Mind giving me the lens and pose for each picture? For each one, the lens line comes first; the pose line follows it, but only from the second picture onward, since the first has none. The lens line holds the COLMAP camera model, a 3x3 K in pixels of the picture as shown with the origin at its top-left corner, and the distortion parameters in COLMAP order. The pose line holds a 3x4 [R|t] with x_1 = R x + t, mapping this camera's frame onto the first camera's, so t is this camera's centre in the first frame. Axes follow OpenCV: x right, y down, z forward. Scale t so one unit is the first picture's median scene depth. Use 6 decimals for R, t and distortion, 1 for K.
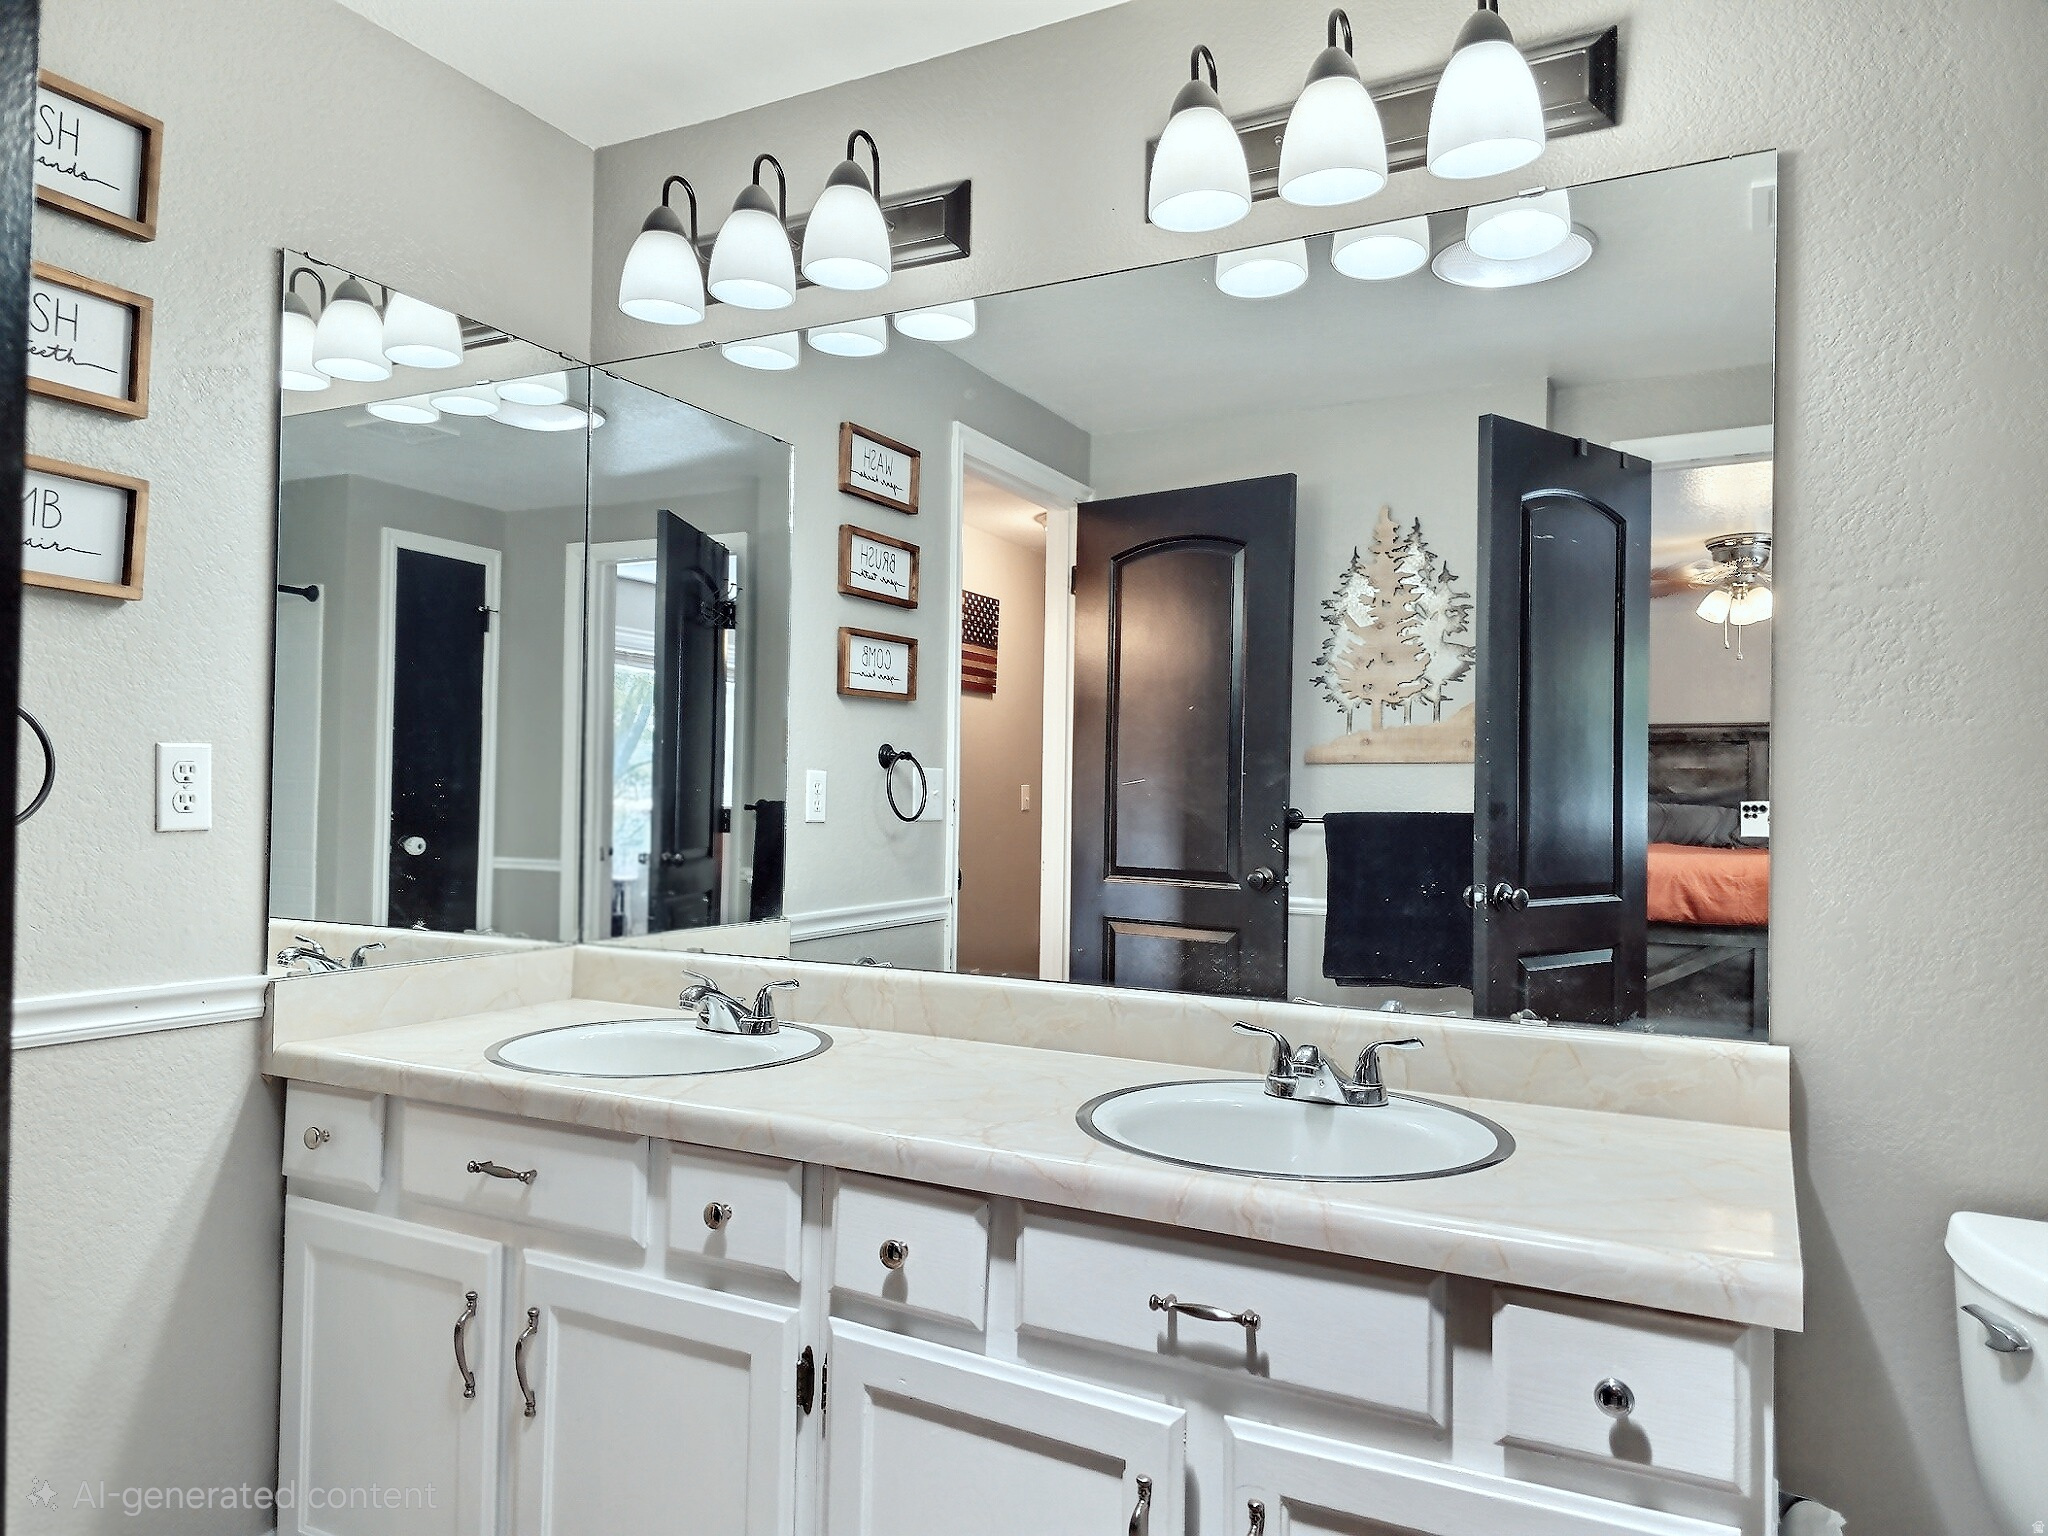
lens RADIAL K [[1355.2, 0, 1029.9], [0, 1355.2, 776.8], [0, 0, 1]] dist [0.020007, 0.000139]
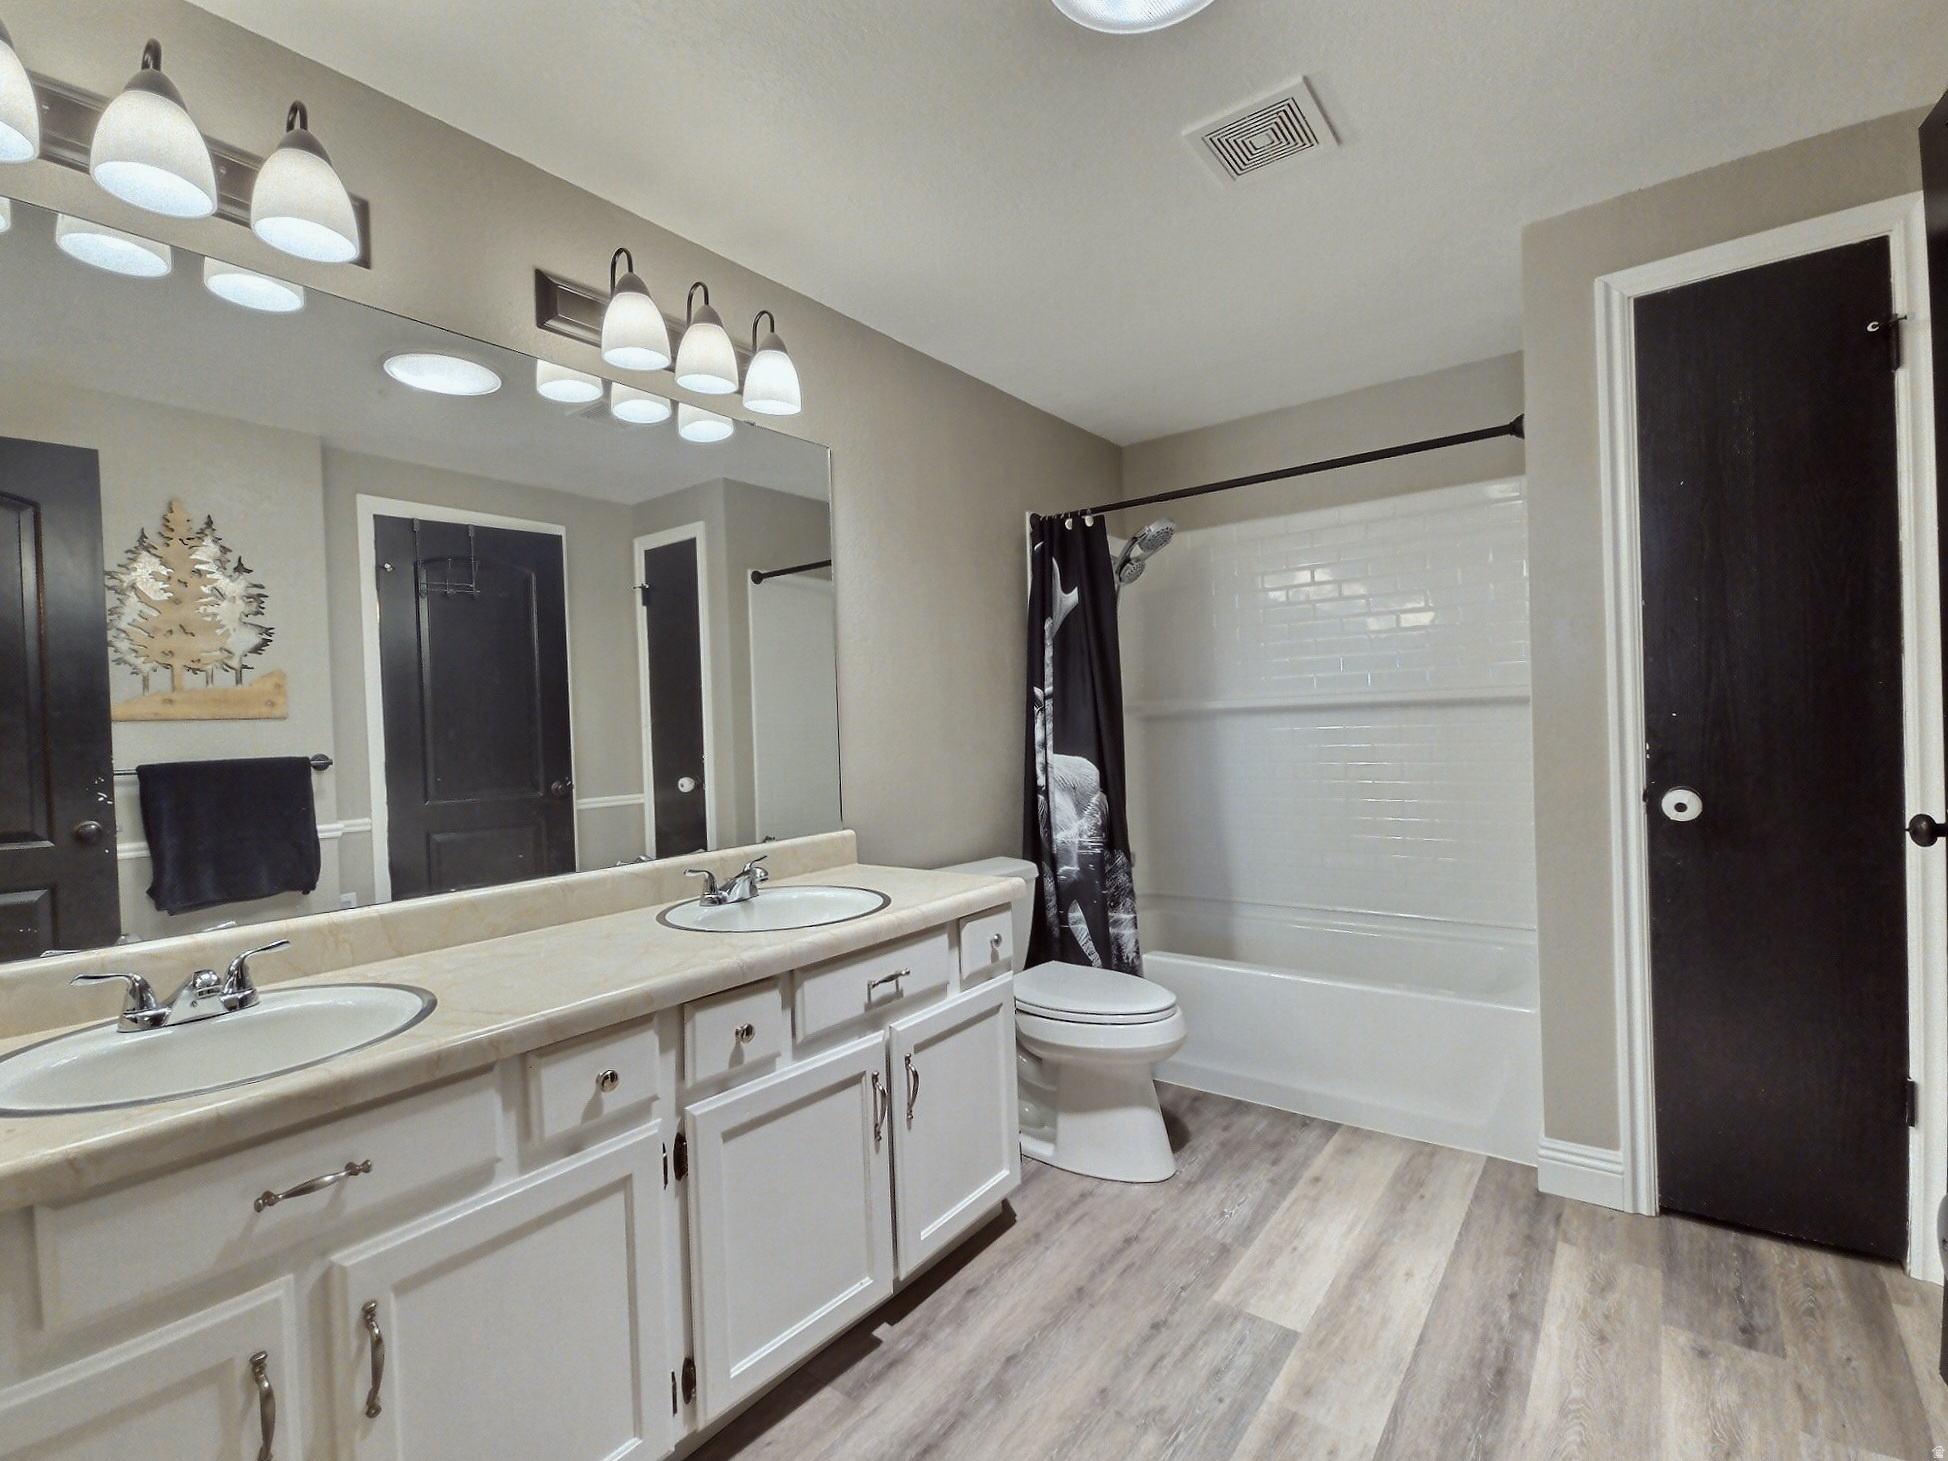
lens RADIAL K [[893.0, 0, 963.1], [0, 893.0, 735.5], [0, 0, 1]] dist [-0.010968, -0.000588]
pose [[0.166337, -0.028362, 0.985661, -0.387270], [0.020250, 0.999474, 0.025342, -0.002231], [-0.985861, 0.015744, 0.166824, 0.216363]]
